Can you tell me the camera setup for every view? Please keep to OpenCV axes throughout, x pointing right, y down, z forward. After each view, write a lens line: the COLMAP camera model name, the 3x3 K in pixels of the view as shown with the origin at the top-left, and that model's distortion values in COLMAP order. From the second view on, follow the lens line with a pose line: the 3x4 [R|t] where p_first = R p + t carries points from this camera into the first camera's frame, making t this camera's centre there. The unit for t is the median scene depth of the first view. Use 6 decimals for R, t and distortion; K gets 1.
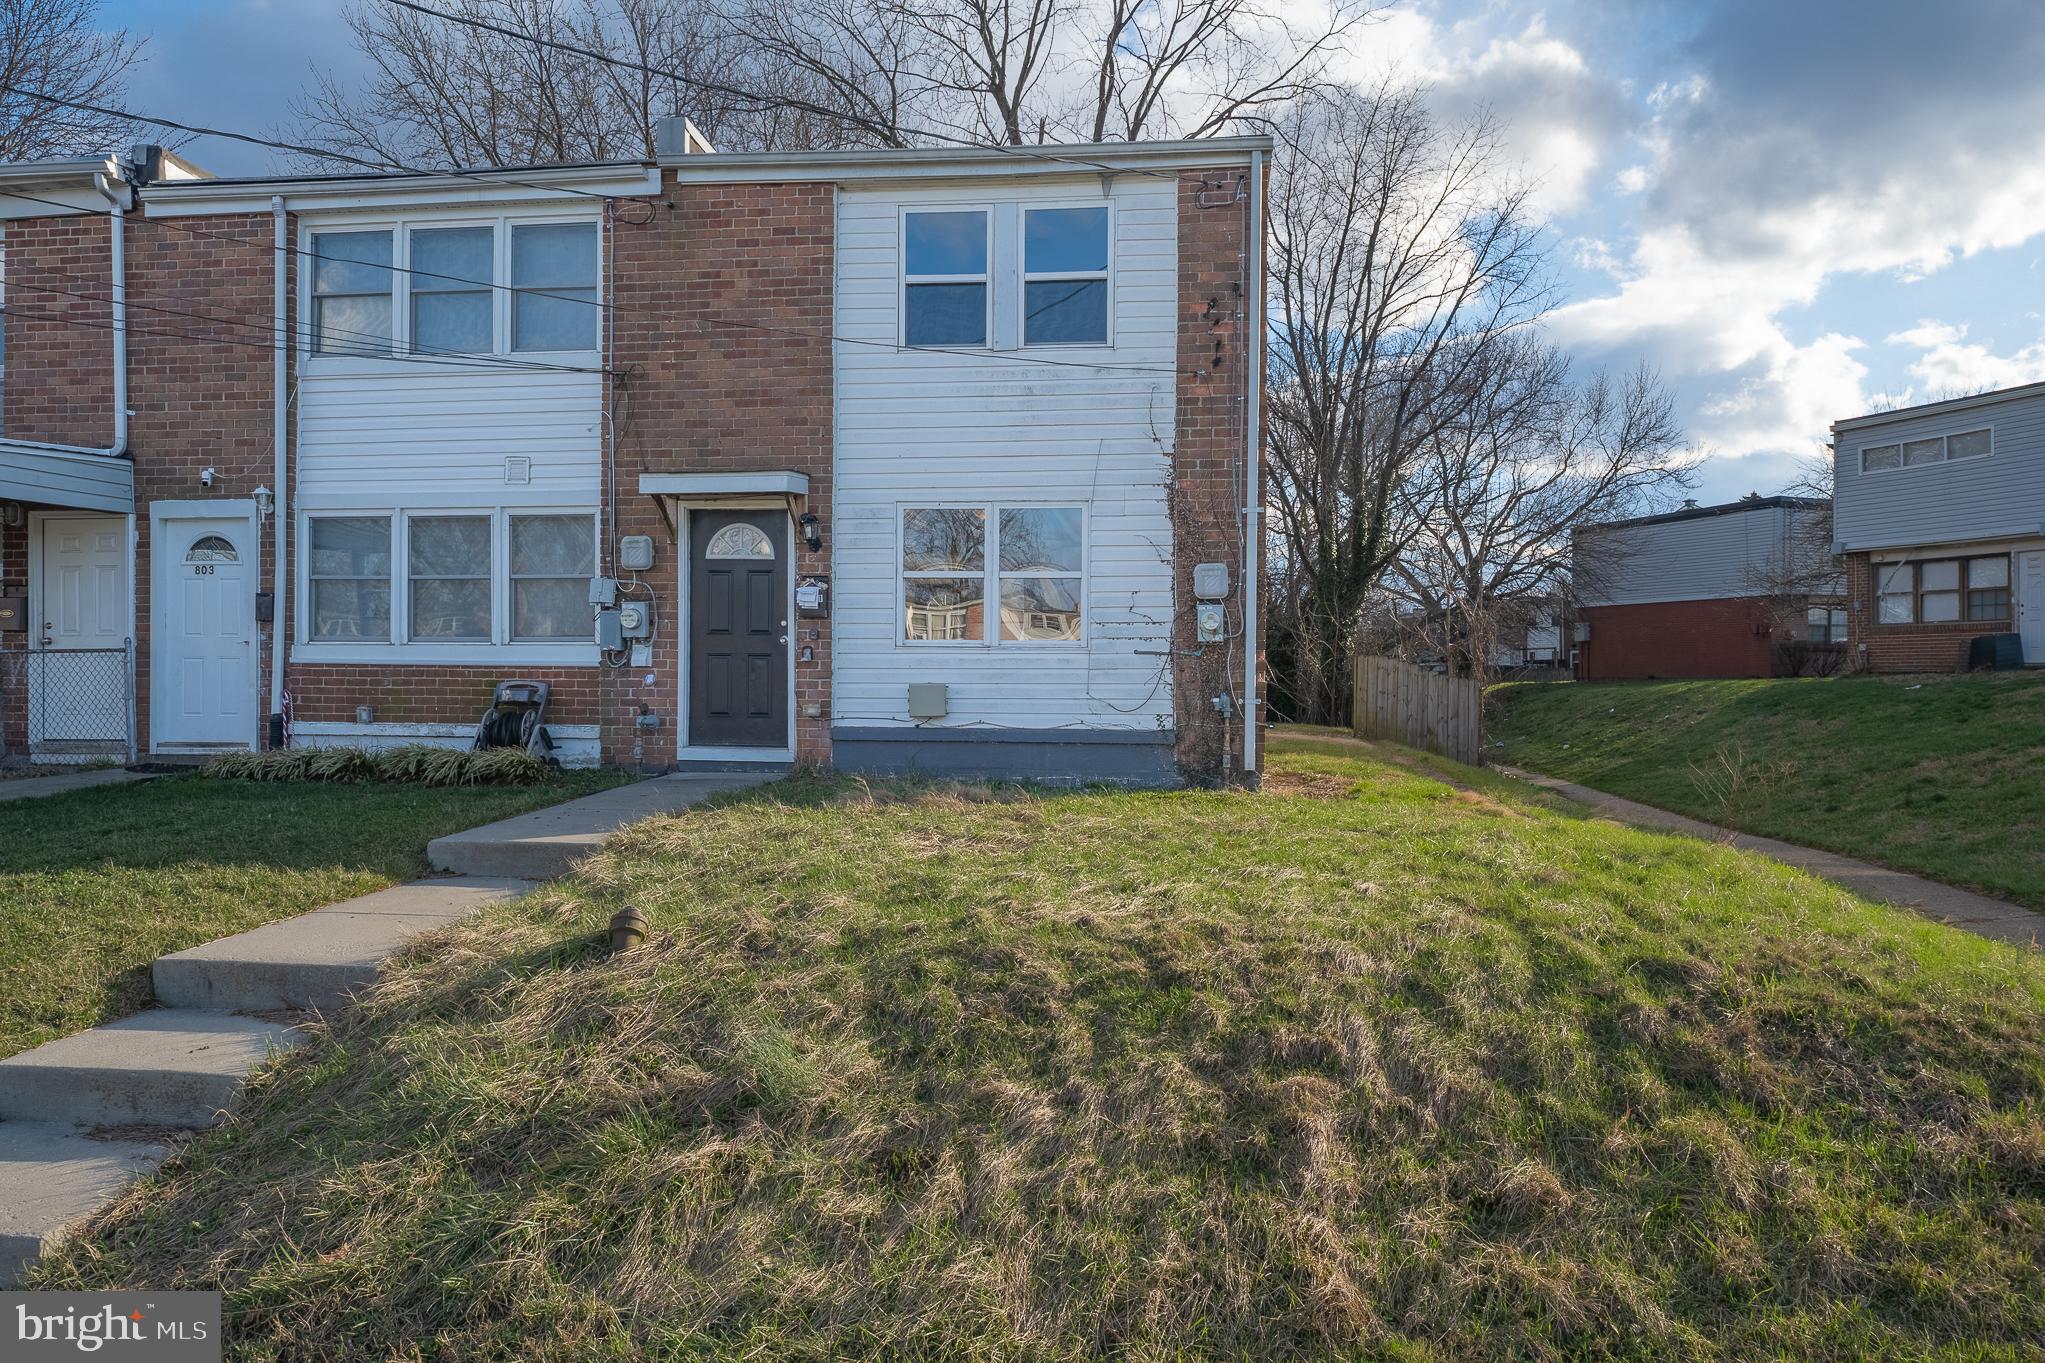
lens RADIAL K [[1318.9, 0, 1022.5], [0, 1318.9, 681.5], [0, 0, 1]] dist [-0.007602, -0.004979]
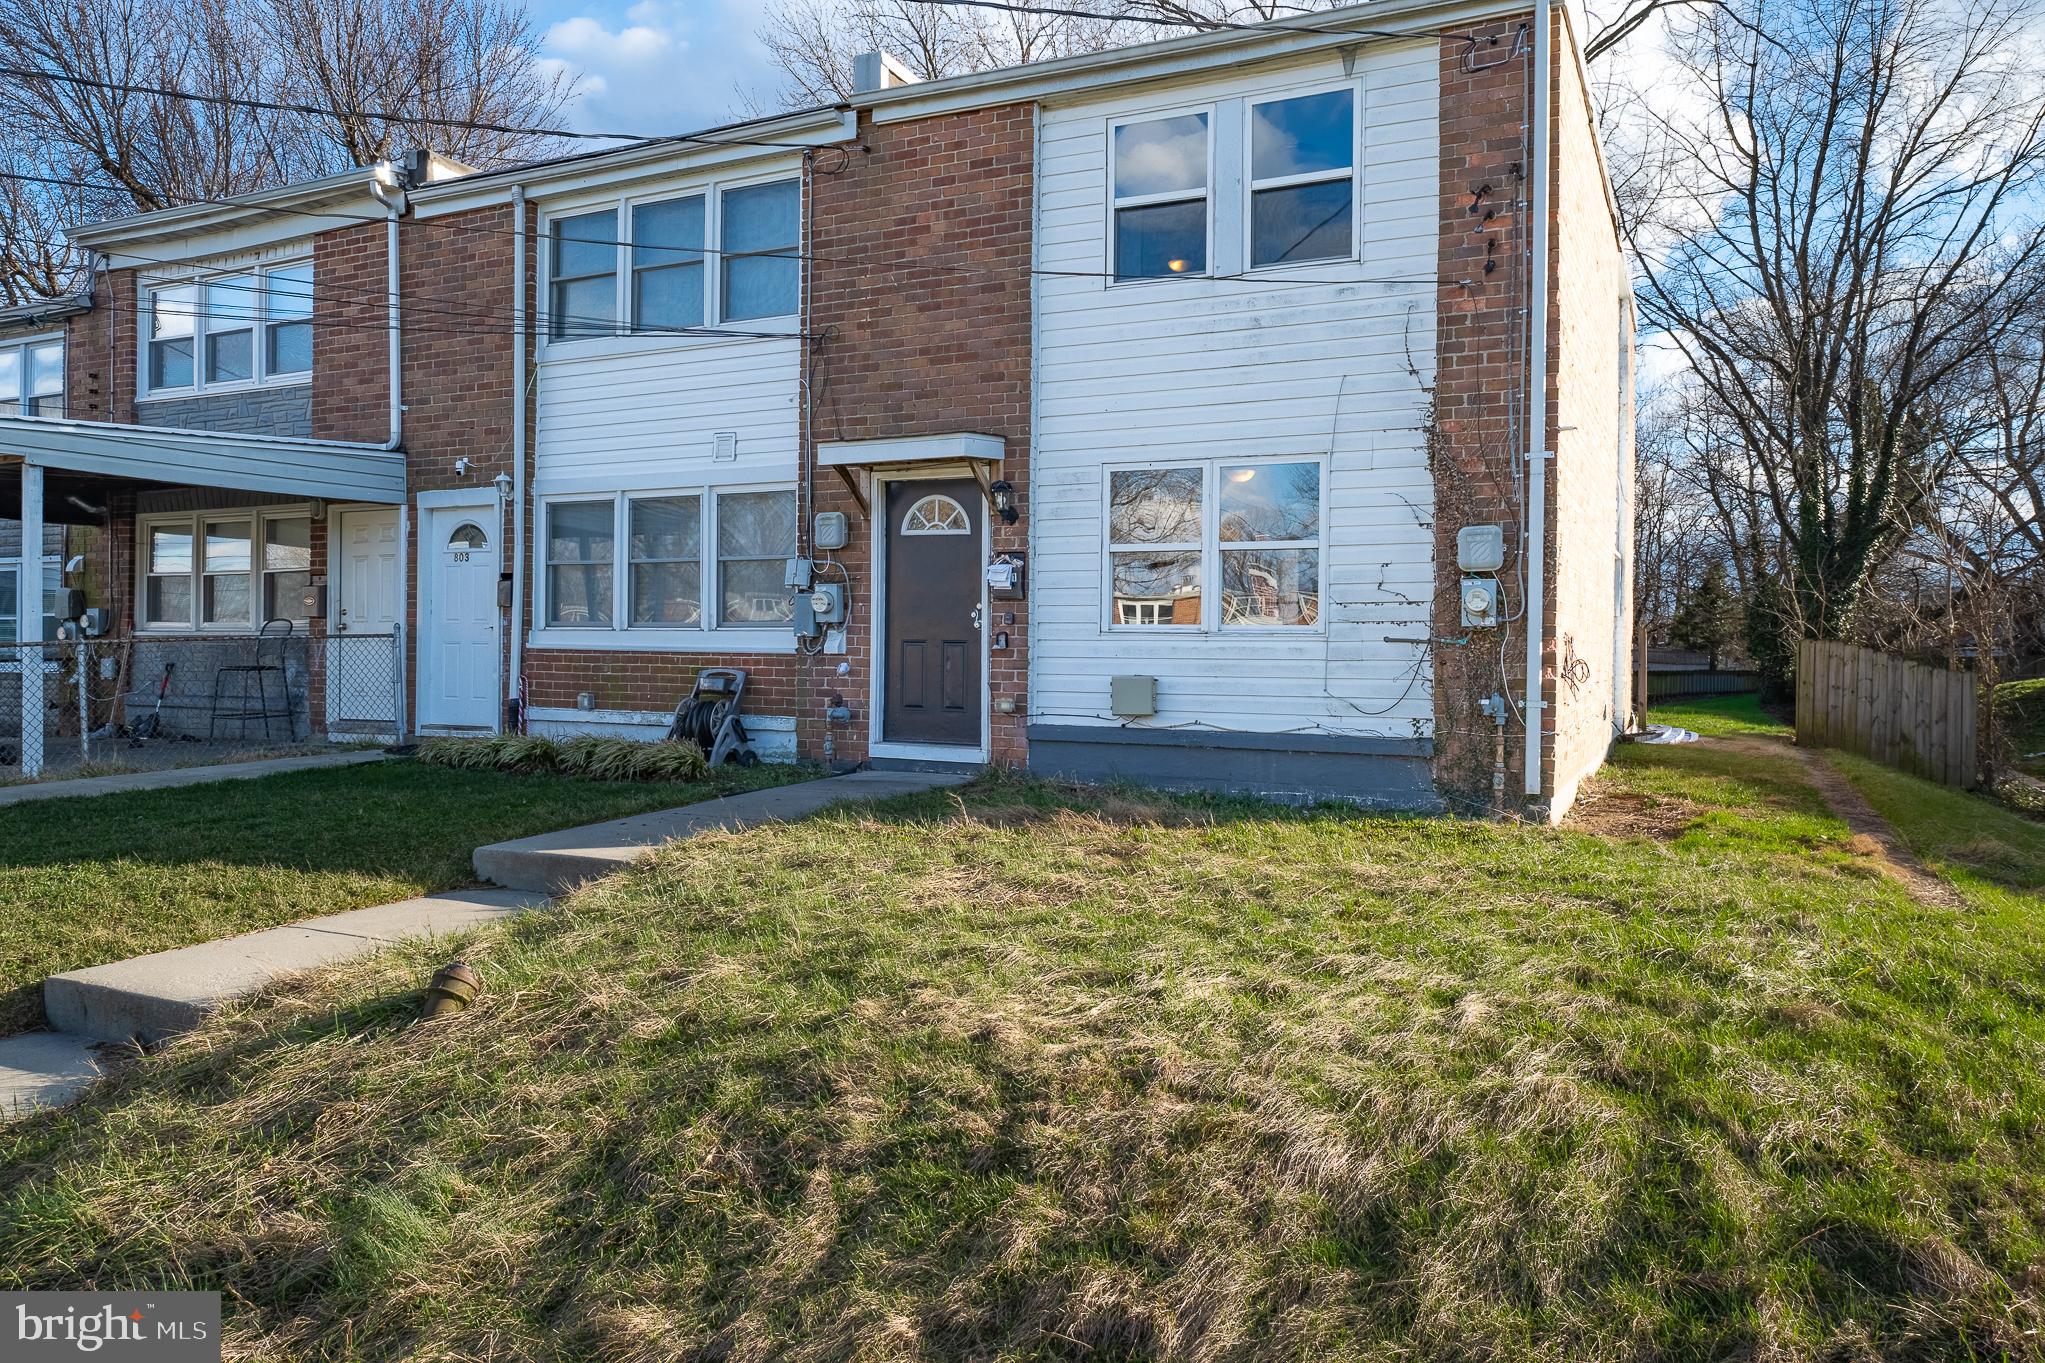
lens RADIAL K [[1348.9, 0, 1021.2], [0, 1348.9, 652.5], [0, 0, 1]] dist [-0.005354, -0.005526]
pose [[0.946460, 0.004923, -0.322784, 0.137703], [-0.007347, 0.999953, -0.006293, -0.007537], [0.322738, 0.008327, 0.946452, 0.153082]]
